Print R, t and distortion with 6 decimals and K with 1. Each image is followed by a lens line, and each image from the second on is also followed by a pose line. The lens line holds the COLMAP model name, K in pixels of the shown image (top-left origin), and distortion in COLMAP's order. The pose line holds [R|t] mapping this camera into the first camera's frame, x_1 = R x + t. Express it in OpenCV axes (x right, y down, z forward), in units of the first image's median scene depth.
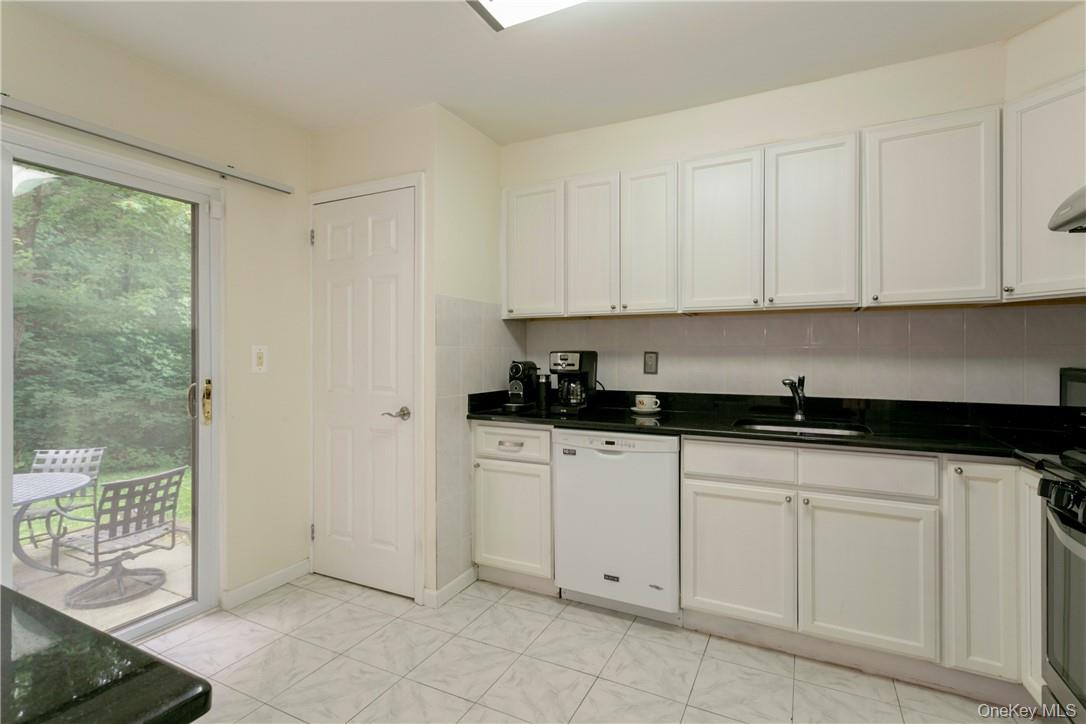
lens RADIAL K [[512.4, 0, 538.2], [0, 512.4, 357.6], [0, 0, 1]] dist [0.001573, 0.004684]
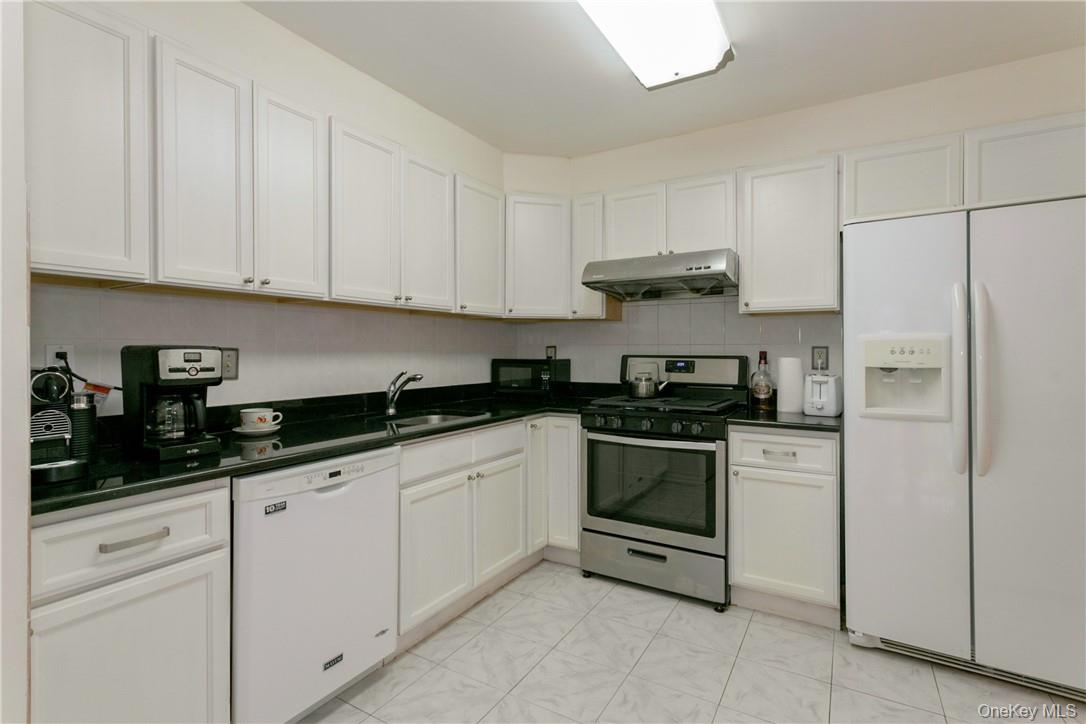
lens RADIAL K [[512.4, 0, 546.0], [0, 512.4, 354.6], [0, 0, 1]] dist [0.001573, 0.004684]
pose [[0.074142, -0.006522, 0.997226, -0.562168], [0.009220, 0.999940, 0.005854, -0.003031], [-0.997205, 0.008761, 0.074198, 0.657958]]
